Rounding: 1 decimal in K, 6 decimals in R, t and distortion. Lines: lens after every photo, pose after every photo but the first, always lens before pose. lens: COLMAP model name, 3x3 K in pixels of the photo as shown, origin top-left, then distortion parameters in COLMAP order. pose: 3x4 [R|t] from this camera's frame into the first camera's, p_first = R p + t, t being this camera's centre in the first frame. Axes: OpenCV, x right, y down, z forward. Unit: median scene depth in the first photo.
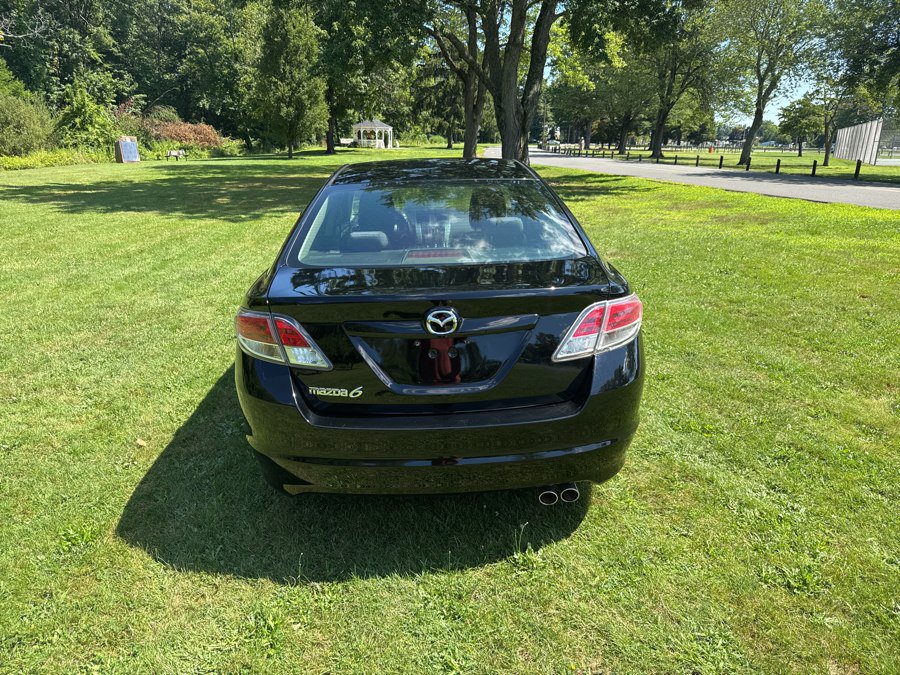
lens RADIAL K [[646.3, 0, 447.9], [0, 646.3, 337.2], [0, 0, 1]] dist [0.013114, -0.024121]
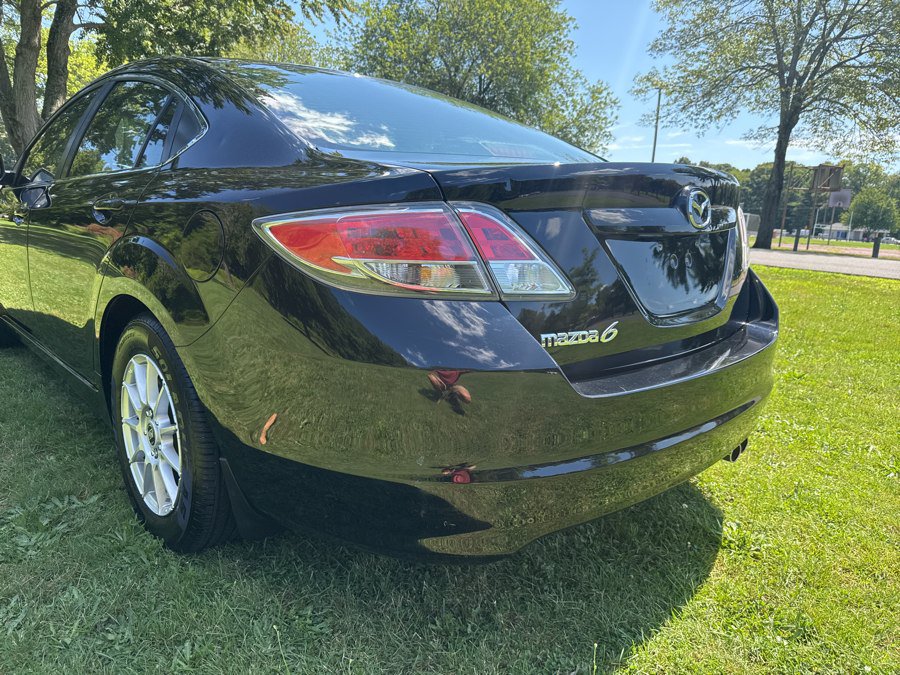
lens RADIAL K [[643.1, 0, 453.3], [0, 643.1, 346.0], [0, 0, 1]] dist [-0.019130, 0.000961]
pose [[0.744762, -0.104712, 0.659063, -0.024482], [0.143649, 0.989616, -0.005097, 0.003122], [-0.651685, 0.098470, 0.752070, 0.025748]]
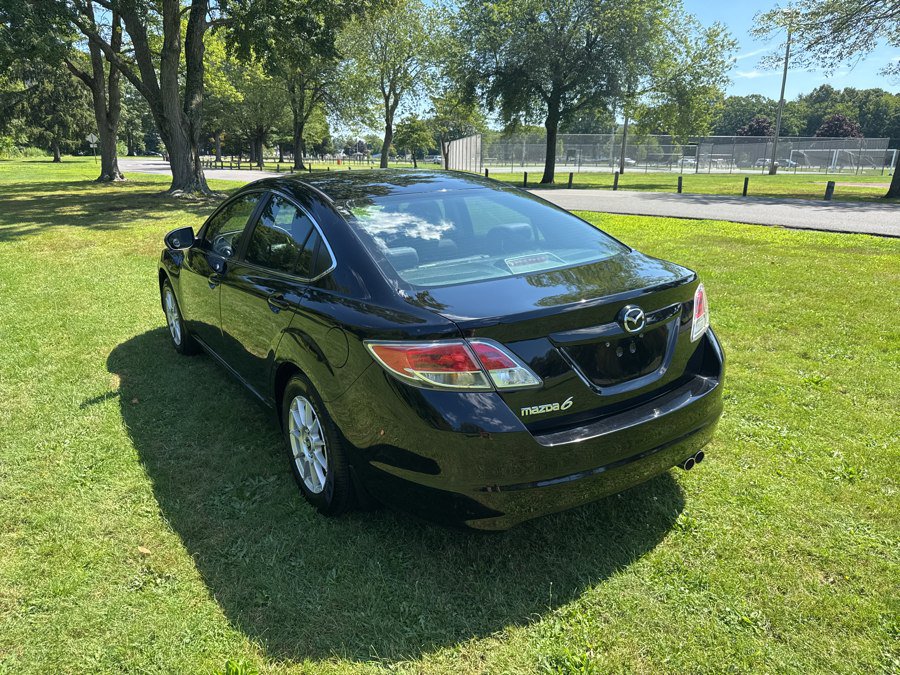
lens RADIAL K [[636.4, 0, 449.5], [0, 636.4, 335.7], [0, 0, 1]] dist [0.044932, -0.063636]
pose [[0.850020, -0.148285, 0.505447, -0.030042], [0.156764, 0.987294, 0.026013, -0.002731], [-0.502882, 0.057124, 0.862465, 0.009652]]
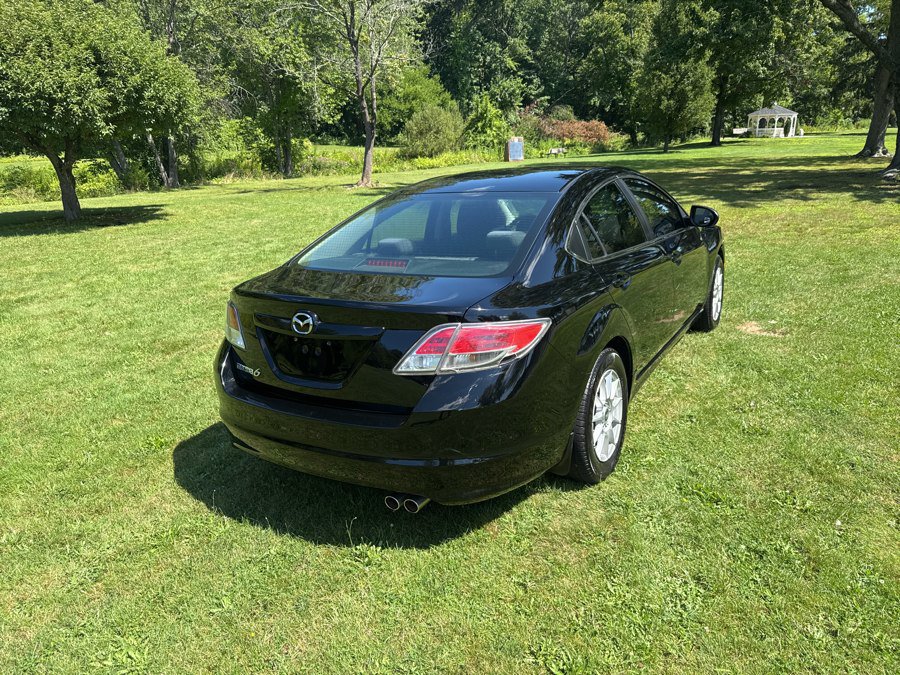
lens RADIAL K [[646.3, 0, 447.9], [0, 646.3, 337.2], [0, 0, 1]] dist [0.013114, -0.024121]
pose [[0.835936, 0.125657, -0.534248, 0.031355], [-0.120571, 0.991703, 0.044595, -0.003084], [0.535419, 0.027137, 0.844150, 0.006165]]
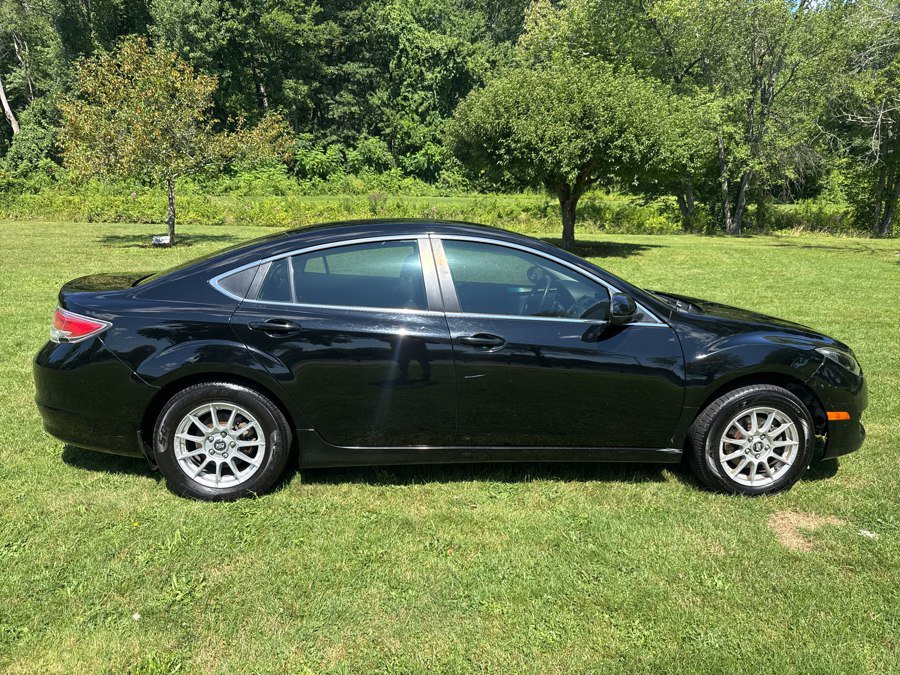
lens RADIAL K [[646.3, 0, 447.9], [0, 646.3, 337.2], [0, 0, 1]] dist [0.013114, -0.024121]
pose [[0.052813, 0.213075, -0.975607, 0.067699], [-0.309634, 0.932315, 0.186858, -0.020840], [0.949388, 0.292213, 0.115214, 0.067501]]
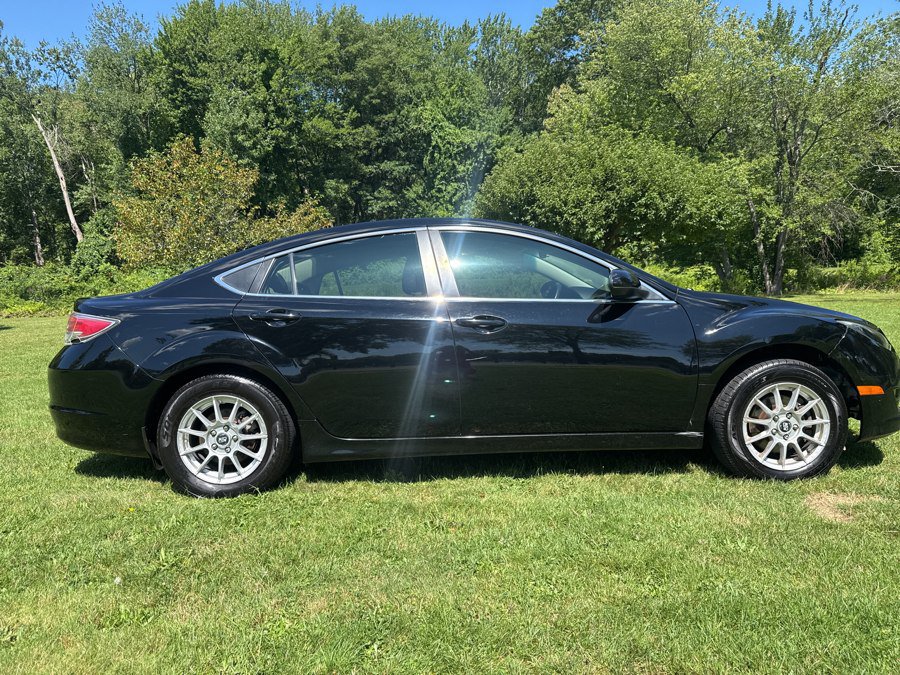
lens RADIAL K [[642.2, 0, 446.2], [0, 642.2, 336.0], [0, 0, 1]] dist [0.046172, -0.075665]
pose [[-0.010449, 0.076558, -0.997010, 0.068406], [-0.259243, 0.962766, 0.076645, -0.013395], [0.965756, 0.259269, 0.009787, 0.073617]]
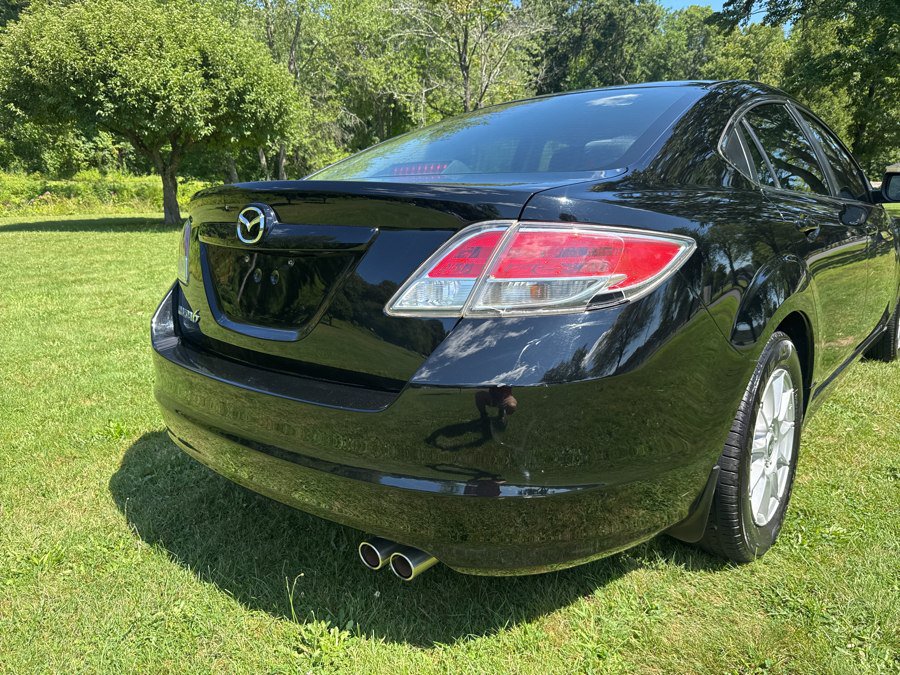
lens RADIAL K [[646.3, 0, 447.9], [0, 646.3, 337.2], [0, 0, 1]] dist [0.013114, -0.024121]
pose [[0.737850, 0.151292, -0.657790, 0.022906], [-0.196761, 0.980440, 0.004792, 0.001813], [0.645649, 0.125891, 0.753186, 0.024105]]
